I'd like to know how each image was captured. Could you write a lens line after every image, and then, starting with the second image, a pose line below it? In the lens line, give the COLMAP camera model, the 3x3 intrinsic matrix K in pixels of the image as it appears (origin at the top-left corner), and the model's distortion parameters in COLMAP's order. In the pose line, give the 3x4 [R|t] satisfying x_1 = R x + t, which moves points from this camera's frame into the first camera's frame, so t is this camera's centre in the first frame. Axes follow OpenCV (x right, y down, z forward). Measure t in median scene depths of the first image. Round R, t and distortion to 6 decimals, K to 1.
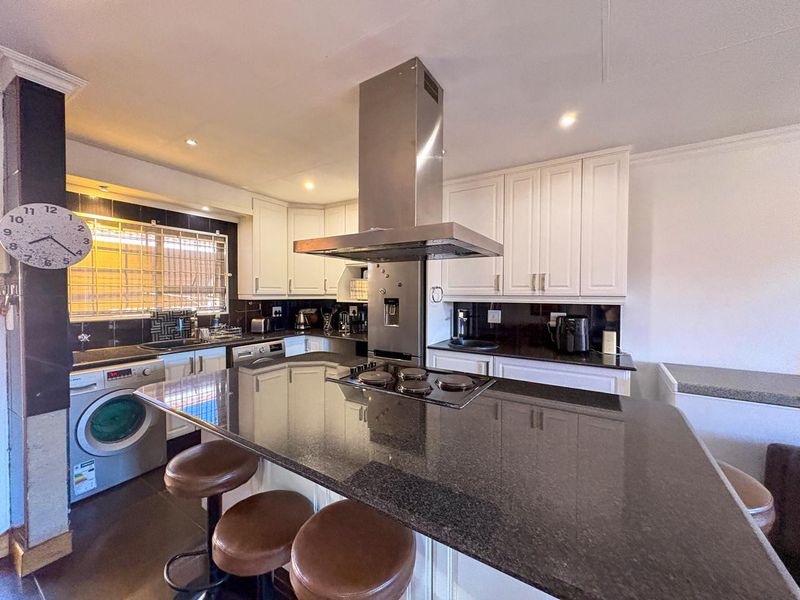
lens RADIAL K [[319.5, 0, 398.3], [0, 319.5, 297.8], [0, 0, 1]] dist [0.000358, 0.000094]
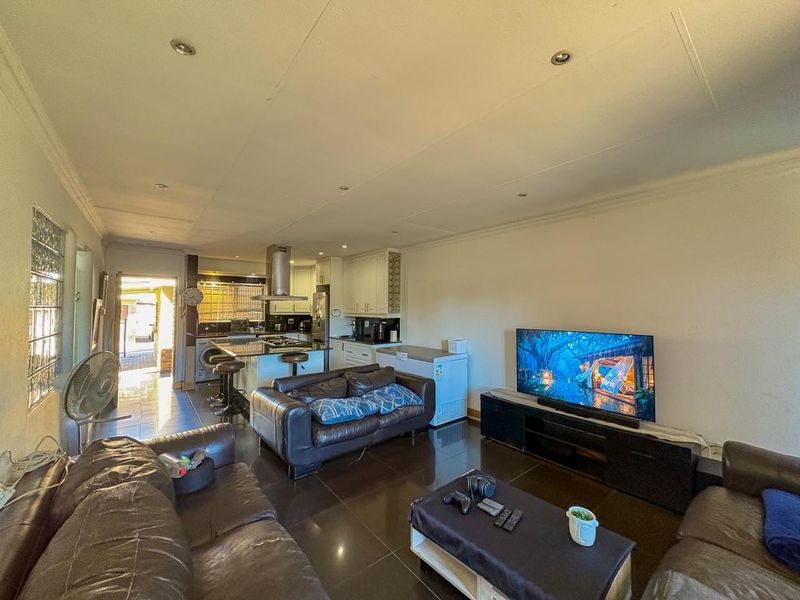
lens RADIAL K [[319.5, 0, 400.4], [0, 319.5, 296.4], [0, 0, 1]] dist [0.000358, 0.000094]
pose [[0.947340, -0.012589, -0.319982, 1.189558], [-0.002477, 0.998909, -0.046634, -0.021943], [0.320220, 0.044971, 0.946275, -0.866411]]
